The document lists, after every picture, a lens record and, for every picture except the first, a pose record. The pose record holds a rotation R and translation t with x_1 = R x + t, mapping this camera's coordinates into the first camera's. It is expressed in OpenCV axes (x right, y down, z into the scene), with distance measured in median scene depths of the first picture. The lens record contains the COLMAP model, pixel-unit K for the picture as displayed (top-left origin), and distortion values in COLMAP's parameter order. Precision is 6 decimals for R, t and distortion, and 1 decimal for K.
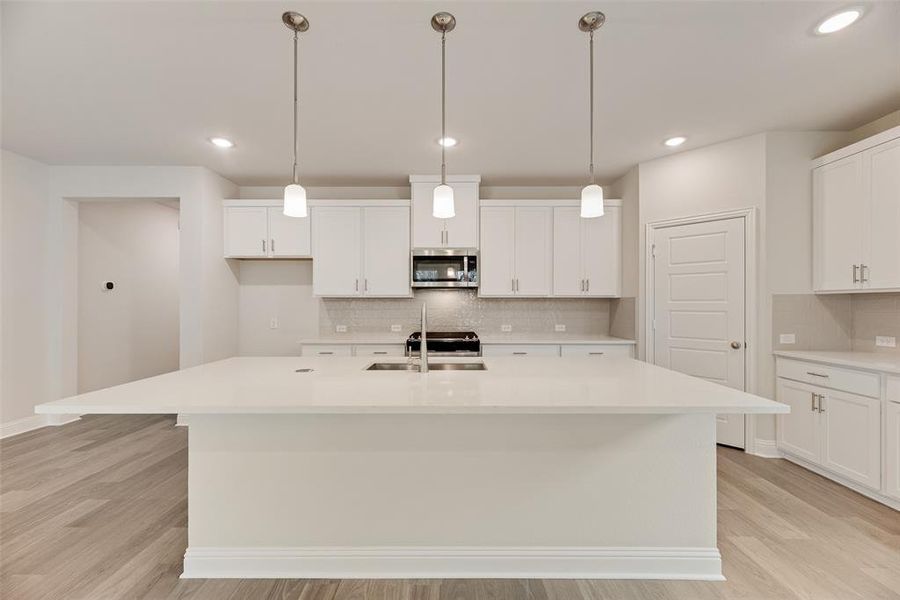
lens RADIAL K [[362.0, 0, 449.4], [0, 362.0, 300.0], [0, 0, 1]] dist [0.001470, 0.000013]
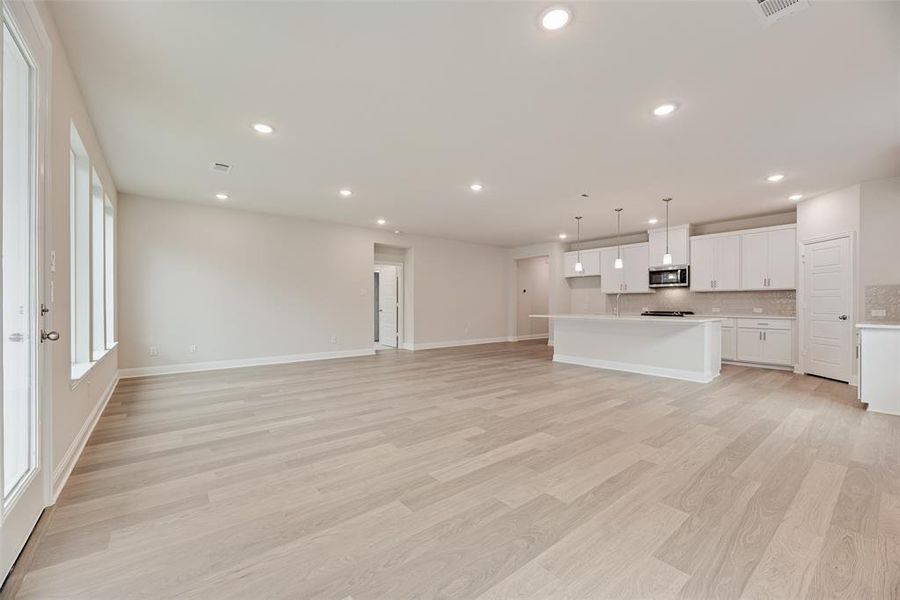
lens RADIAL K [[362.0, 0, 450.0], [0, 362.0, 301.8], [0, 0, 1]] dist [0.001470, 0.000013]
pose [[0.628401, -0.004133, -0.777879, 0.730456], [0.006833, 0.999977, 0.000207, 0.034336], [0.777860, -0.005445, 0.628414, -1.046907]]
